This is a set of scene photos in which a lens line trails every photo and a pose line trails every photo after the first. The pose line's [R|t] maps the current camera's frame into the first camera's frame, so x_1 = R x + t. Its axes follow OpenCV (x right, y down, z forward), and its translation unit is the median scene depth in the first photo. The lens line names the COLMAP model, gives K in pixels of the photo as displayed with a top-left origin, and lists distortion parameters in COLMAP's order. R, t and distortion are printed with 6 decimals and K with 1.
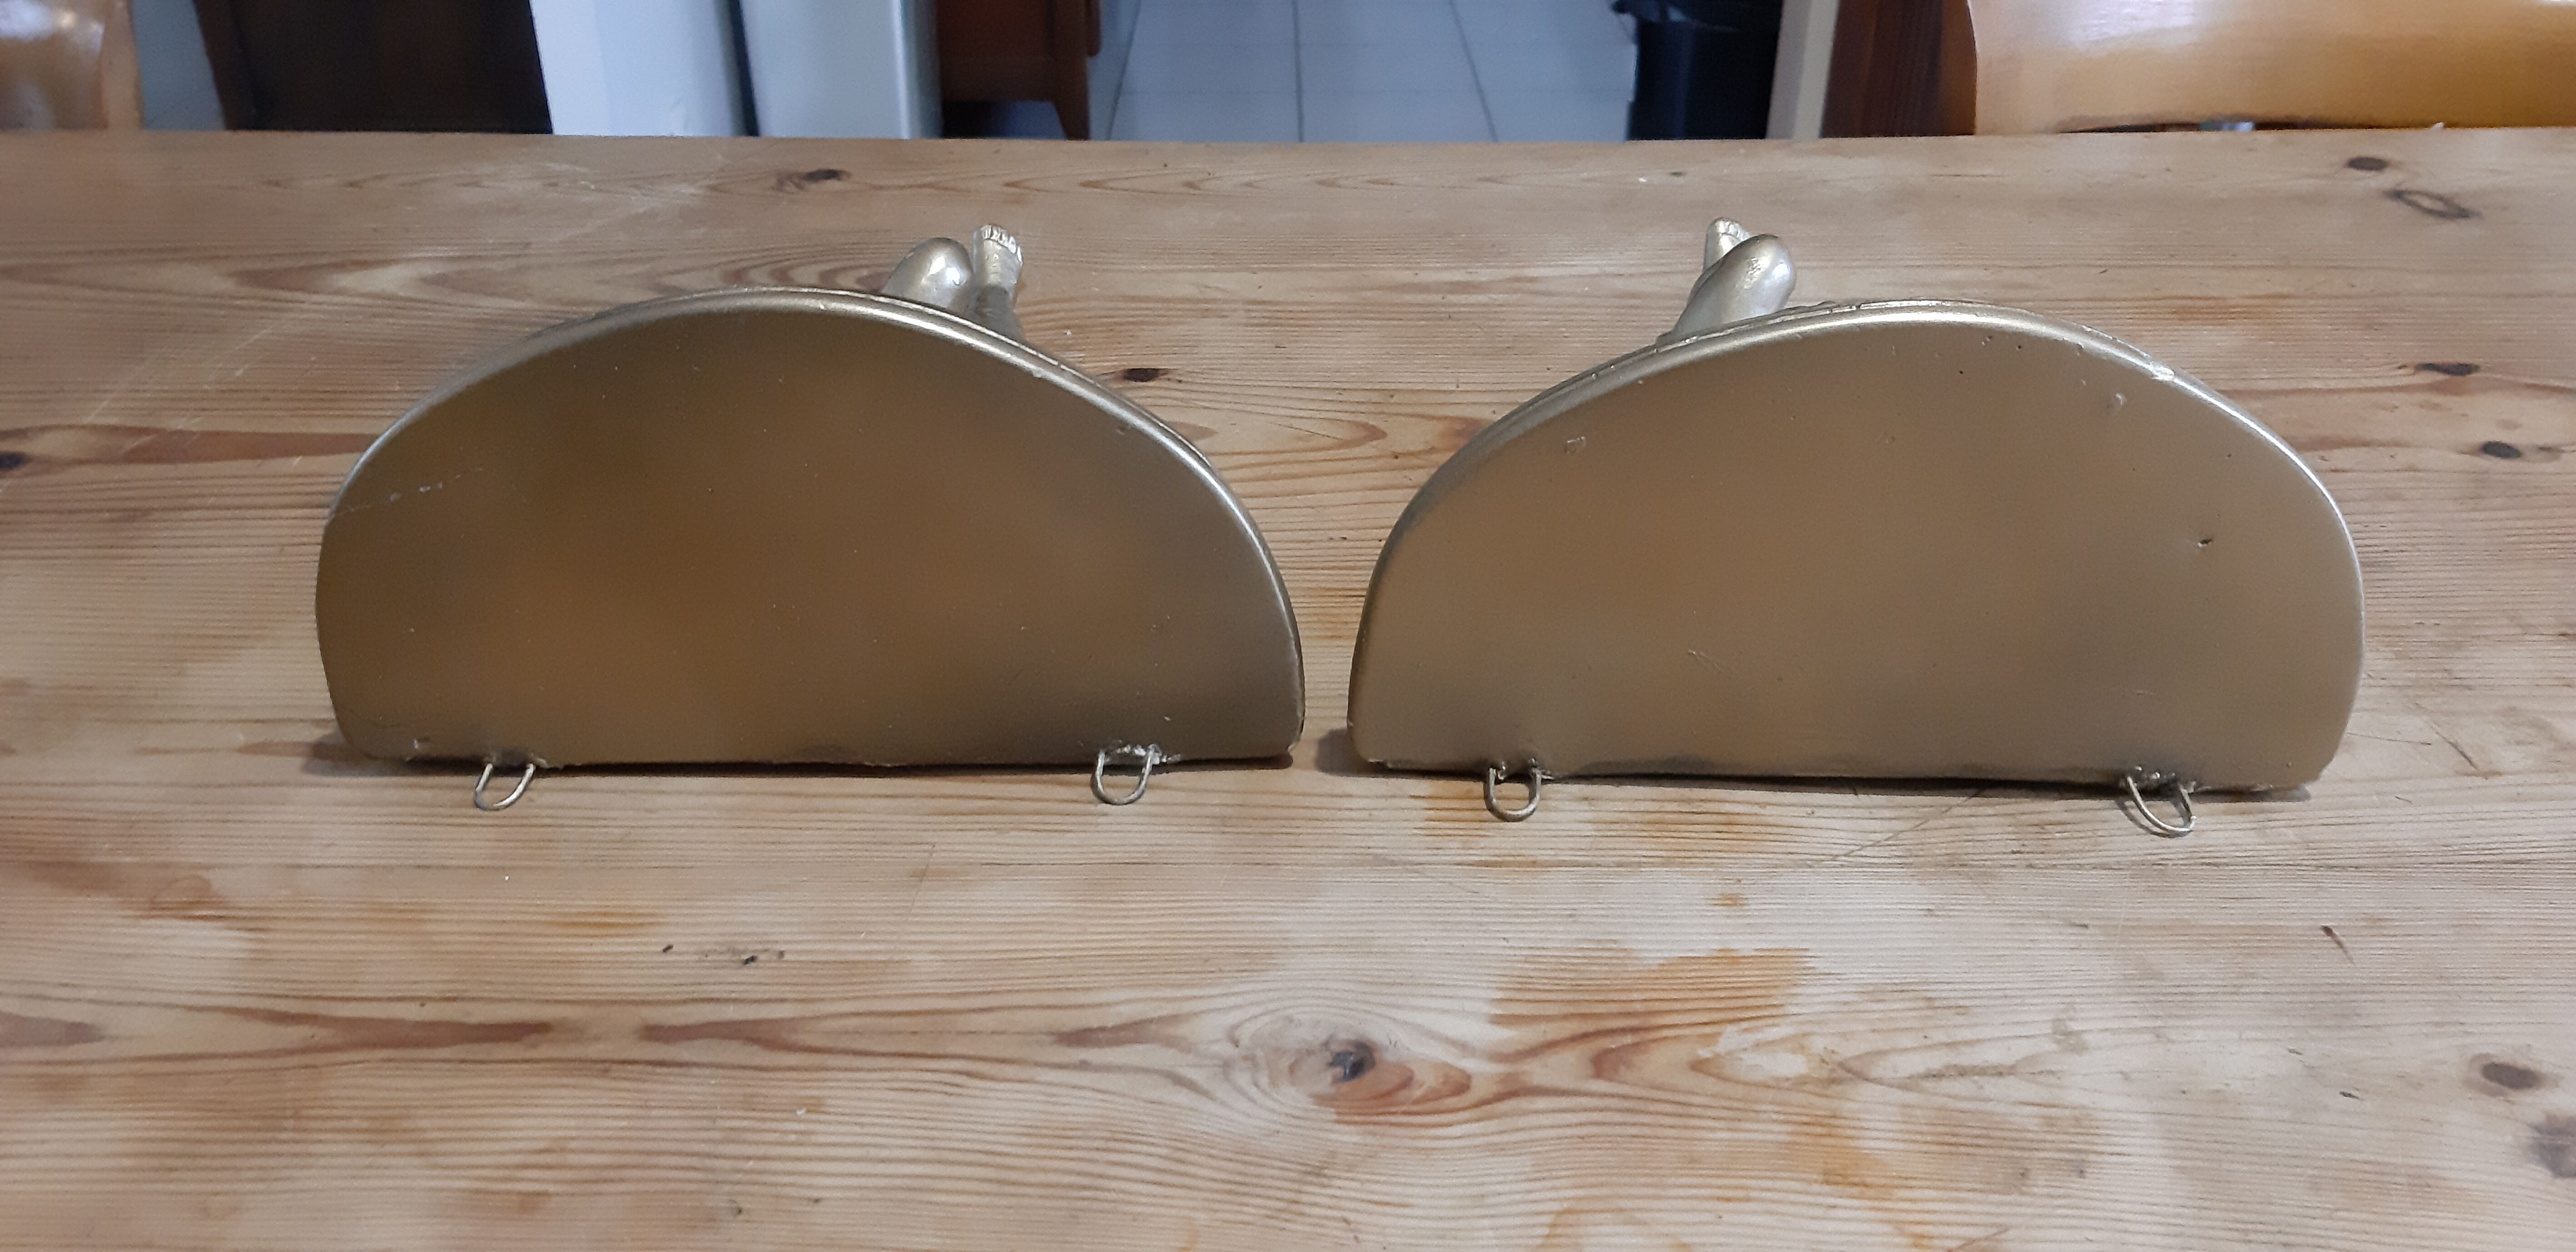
lens RADIAL K [[1997.9, 0, 1284.7], [0, 1997.9, 635.1], [0, 0, 1]] dist [0.077068, -0.159793]
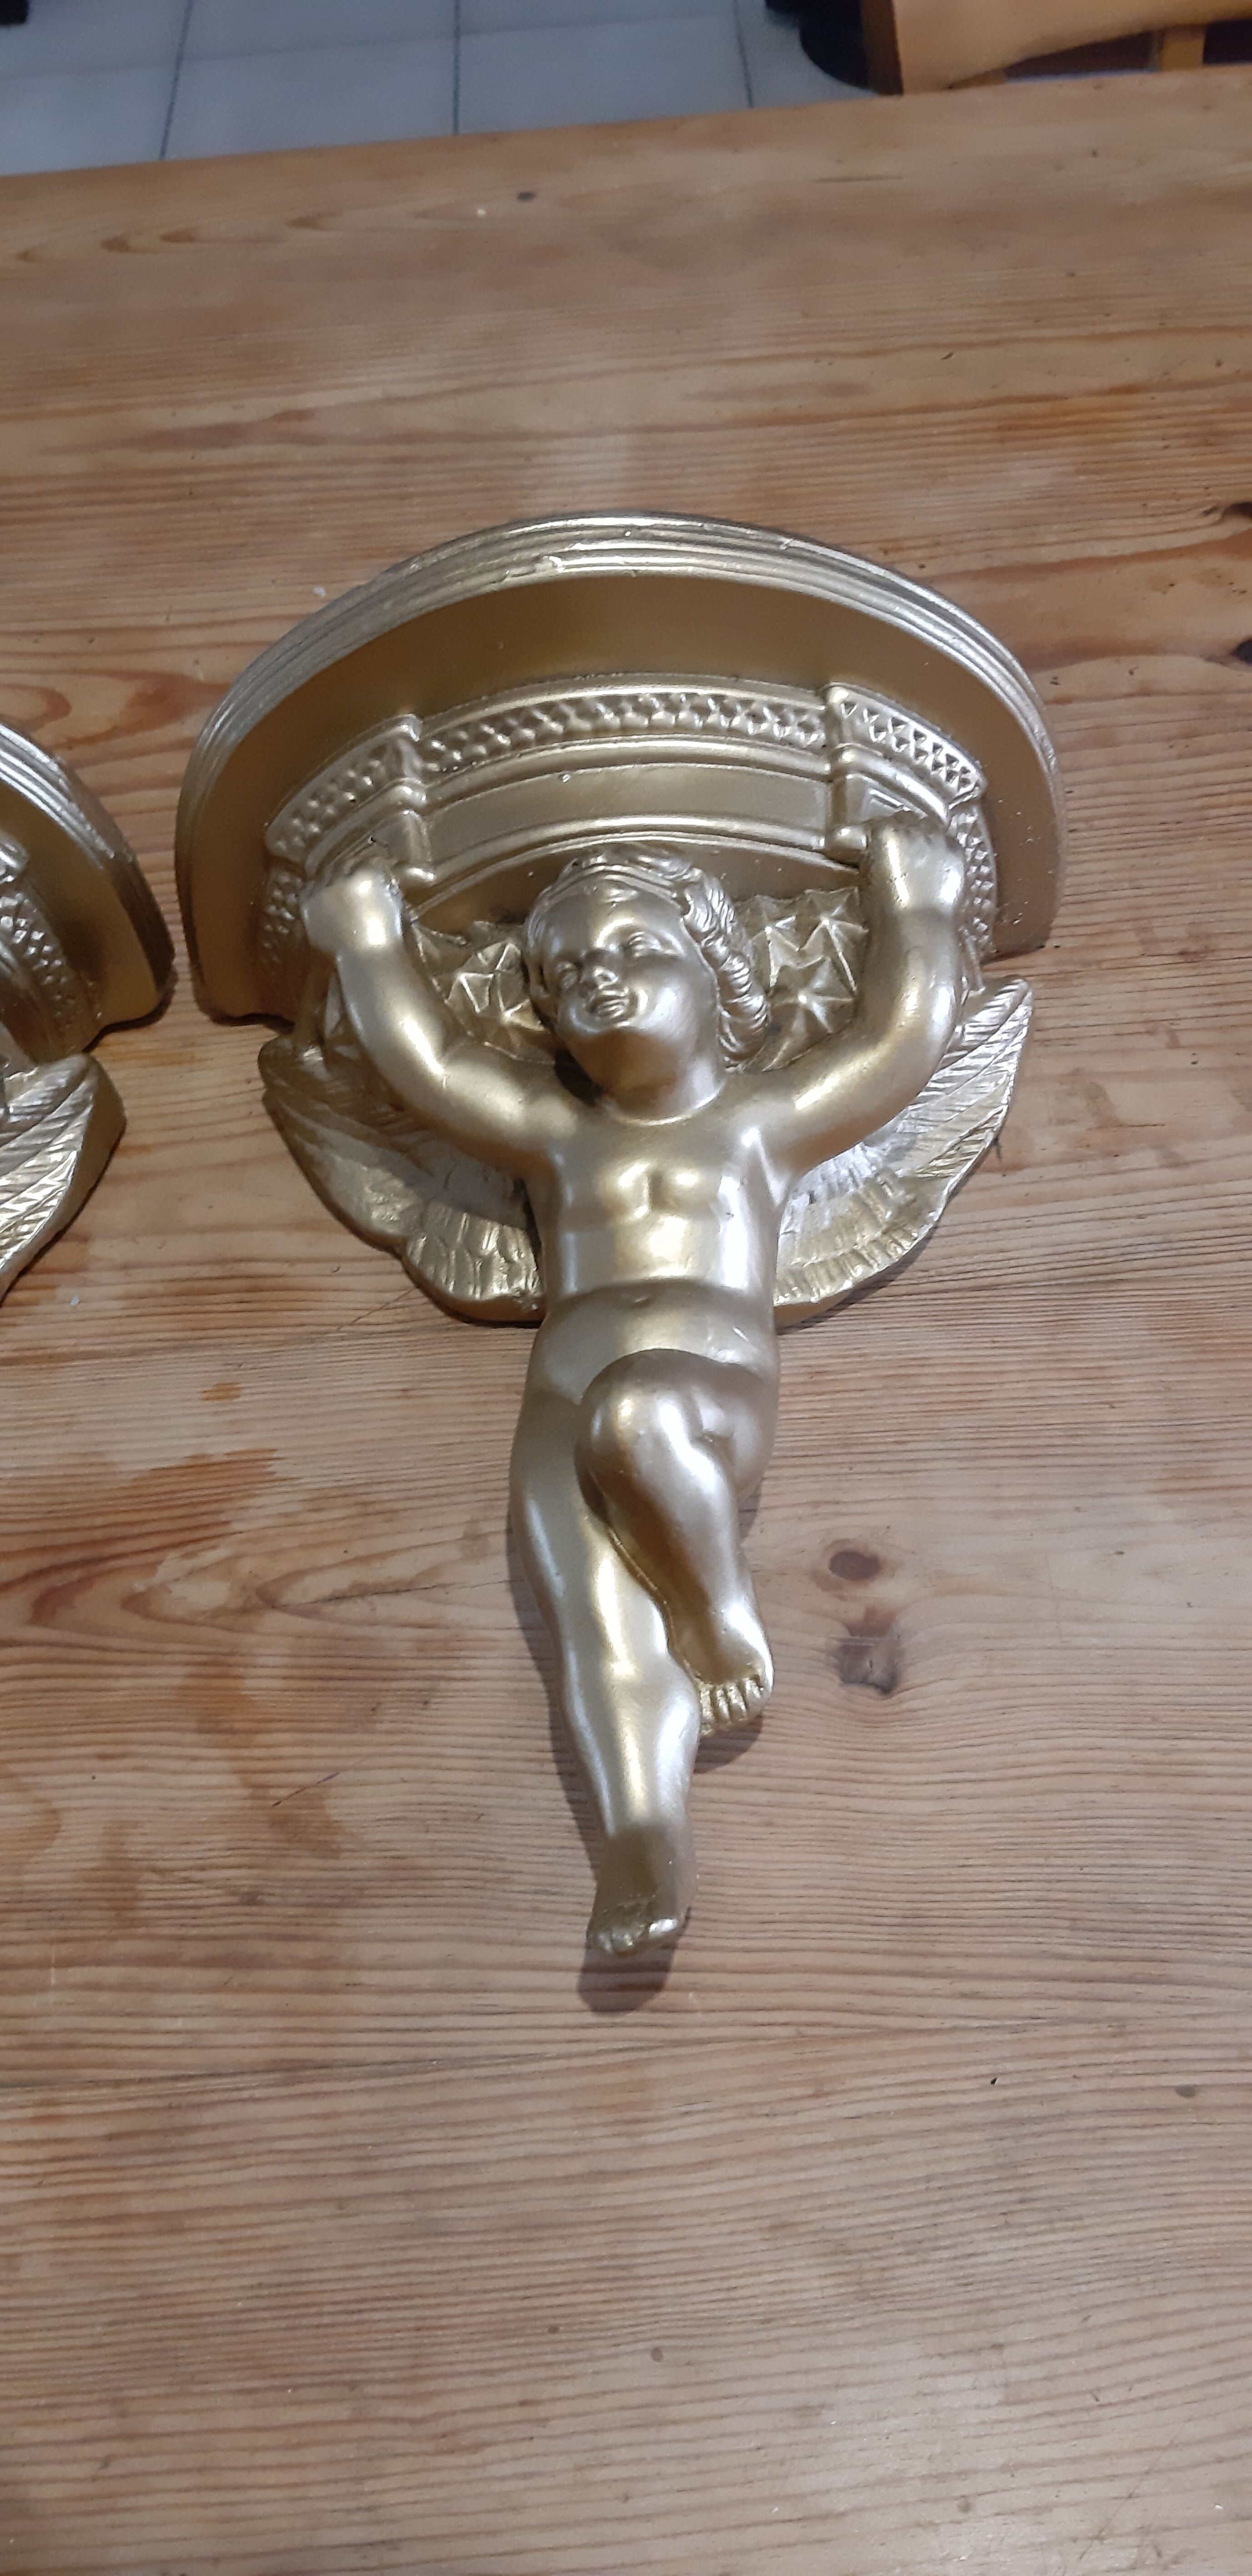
lens RADIAL K [[1997.9, 0, 668.1], [0, 1997.9, 1290.1], [0, 0, 1]] dist [0.077068, -0.159793]
pose [[0.997241, -0.072223, -0.017161, 0.513470], [0.072585, 0.900223, 0.429336, -0.379446], [-0.015559, -0.429397, 0.902982, 0.068234]]
